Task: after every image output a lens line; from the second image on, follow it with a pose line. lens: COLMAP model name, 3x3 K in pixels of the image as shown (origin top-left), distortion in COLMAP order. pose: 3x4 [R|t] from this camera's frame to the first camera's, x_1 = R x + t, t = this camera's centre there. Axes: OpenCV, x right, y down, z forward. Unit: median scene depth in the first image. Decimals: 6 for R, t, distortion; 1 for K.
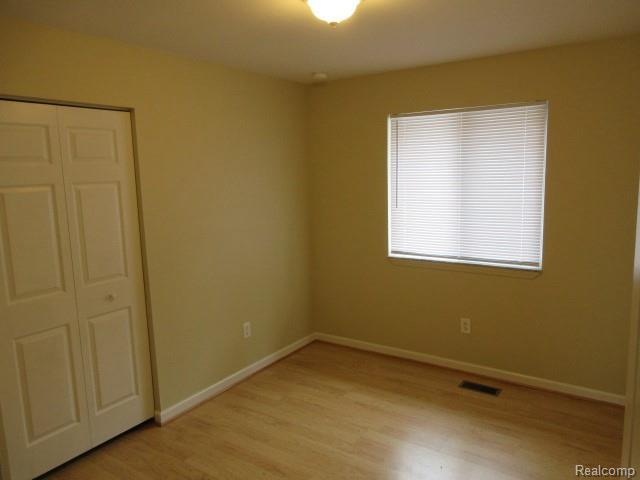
lens RADIAL K [[473.4, 0, 320.0], [0, 473.4, 240.0], [0, 0, 1]] dist [-0.010676, 0.008011]
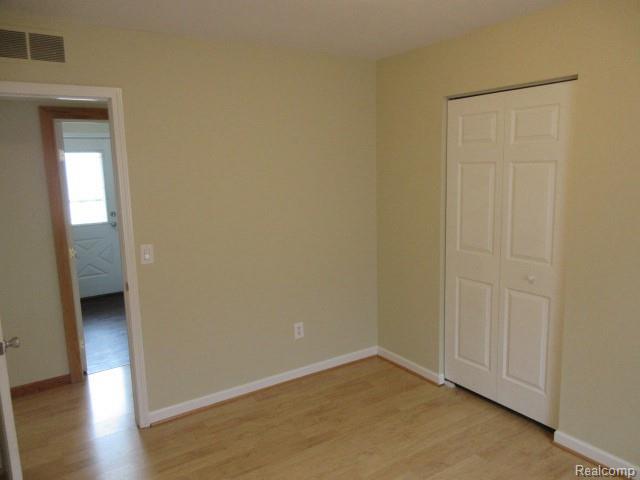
lens RADIAL K [[473.4, 0, 320.0], [0, 473.4, 240.0], [0, 0, 1]] dist [-0.010676, 0.008011]
pose [[-0.390989, 0.183578, -0.901902, 0.609730], [-0.090808, 0.967432, 0.236283, -0.151874], [0.915905, 0.174284, -0.361584, 0.949587]]
